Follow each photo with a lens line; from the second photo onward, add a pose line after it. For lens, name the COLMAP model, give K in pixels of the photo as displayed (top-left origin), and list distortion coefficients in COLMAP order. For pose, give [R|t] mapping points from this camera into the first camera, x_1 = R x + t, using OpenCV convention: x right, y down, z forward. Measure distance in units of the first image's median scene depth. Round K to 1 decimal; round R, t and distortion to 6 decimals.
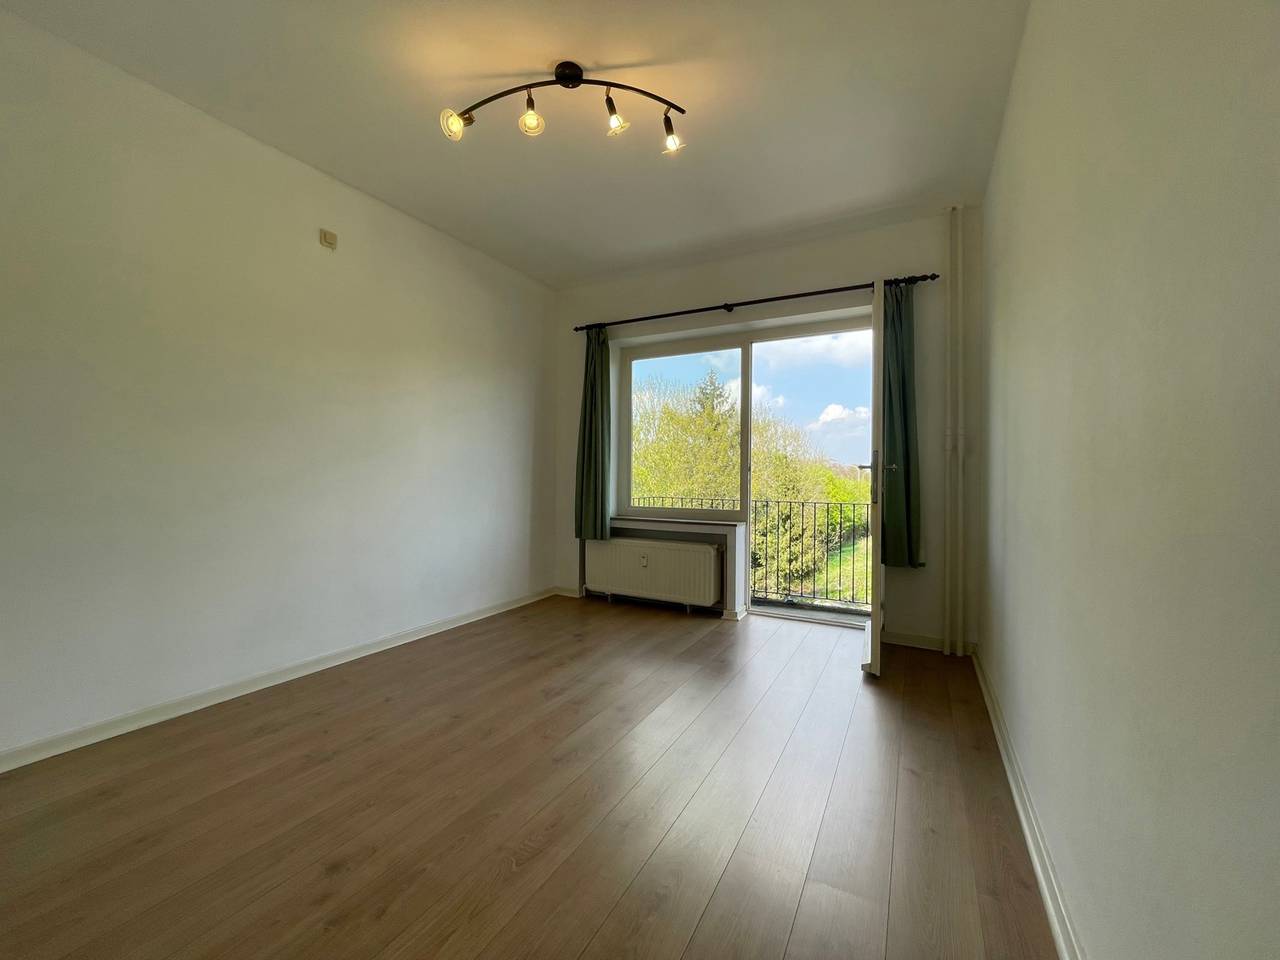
lens RADIAL K [[516.9, 0, 640.0], [0, 516.9, 480.0], [0, 0, 1]] dist [-0.002500, -0.000174]
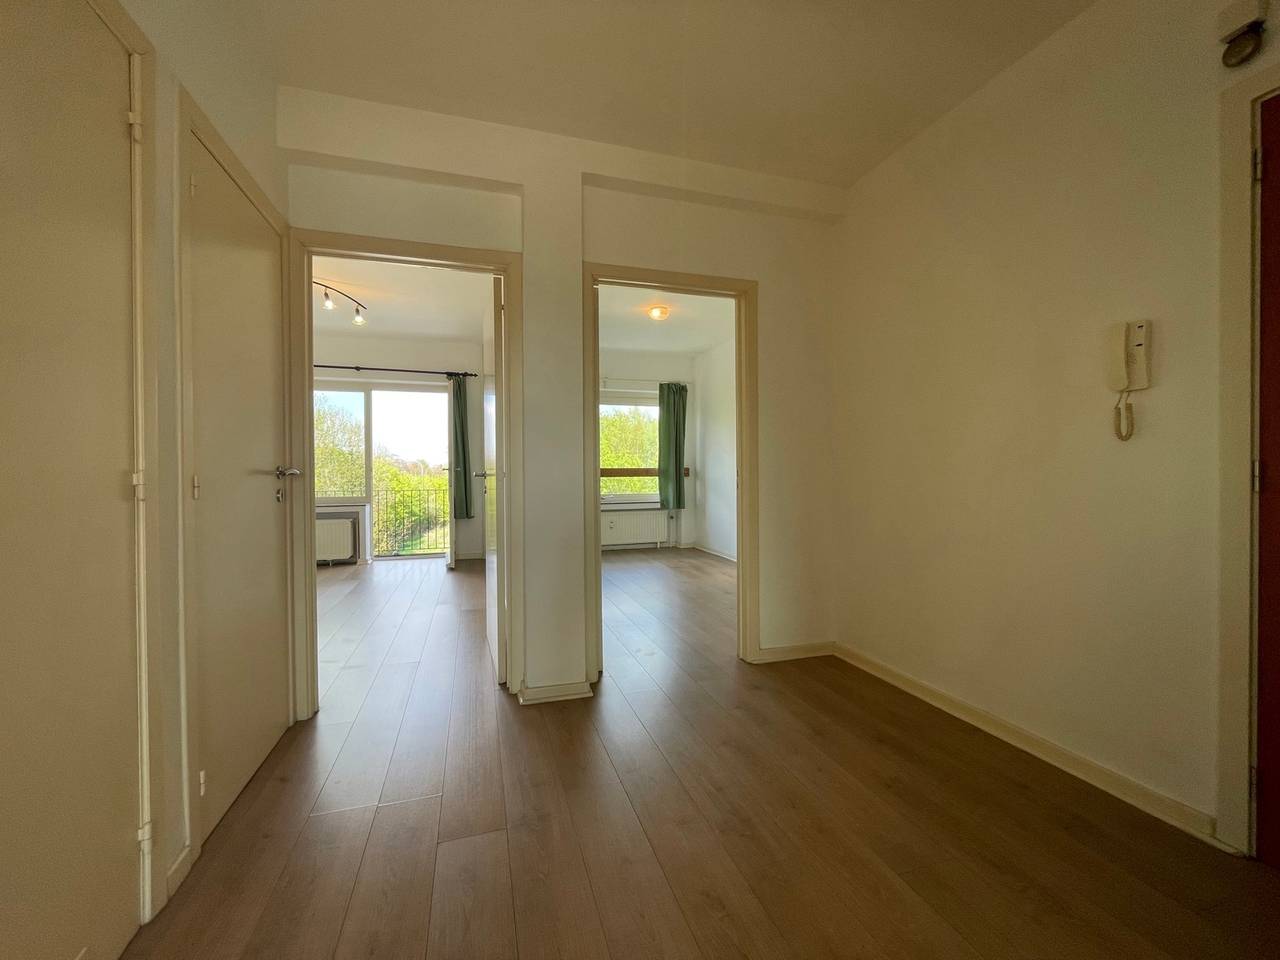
lens RADIAL K [[518.3, 0, 638.4], [0, 518.3, 476.6], [0, 0, 1]] dist [-0.003305, -0.000059]
pose [[0.698994, -0.016118, 0.714946, -0.350202], [0.014728, 0.999858, 0.008142, -0.001589], [-0.714976, 0.004838, 0.699132, -0.689848]]
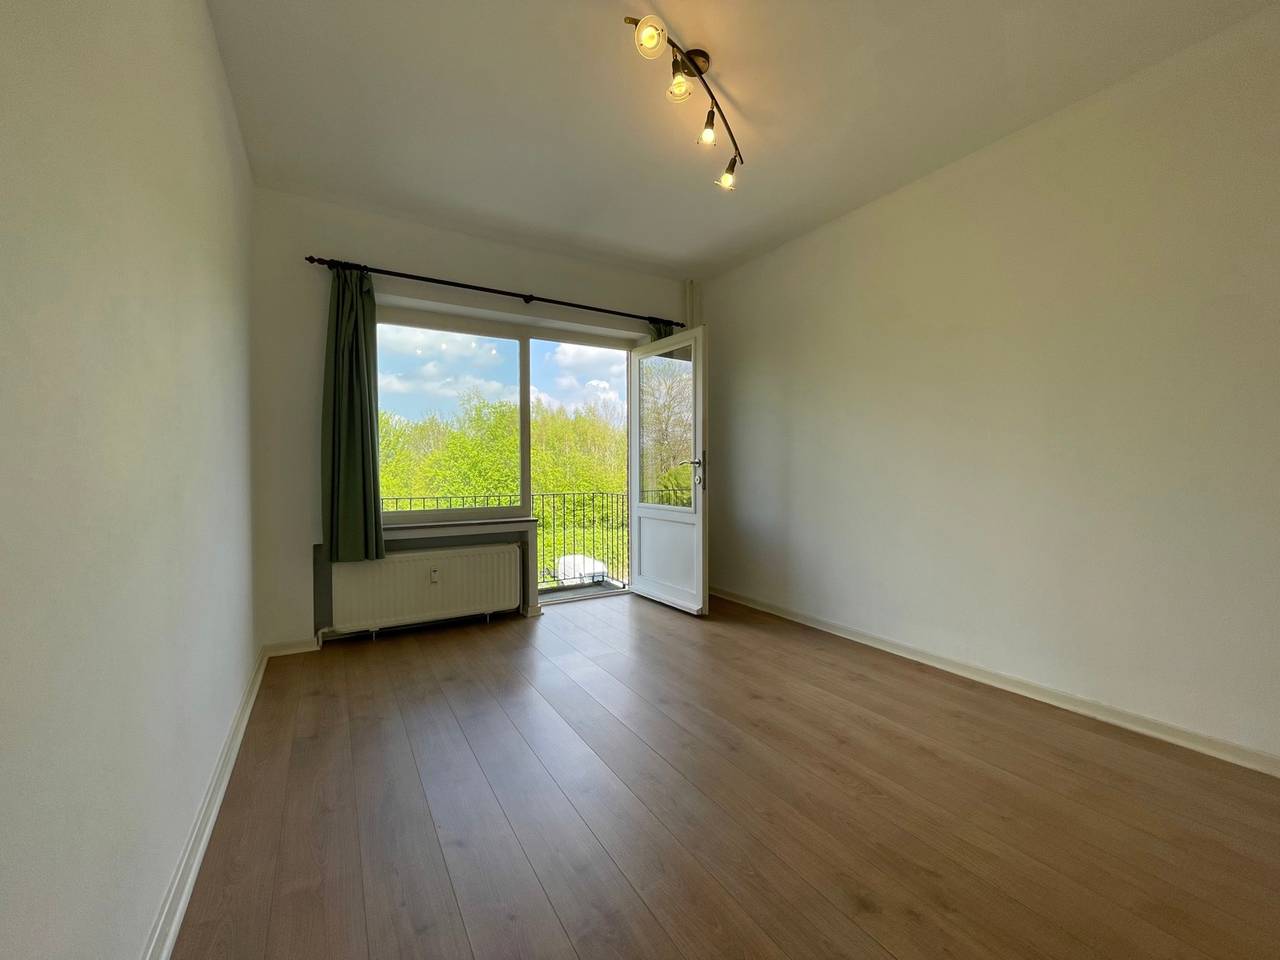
lens RADIAL K [[518.3, 0, 638.4], [0, 518.3, 476.6], [0, 0, 1]] dist [-0.003305, -0.000059]
pose [[0.509553, -0.020889, 0.860186, -0.544768], [0.017634, 0.999749, 0.013833, -0.006255], [-0.860258, 0.008120, 0.509794, 0.305846]]
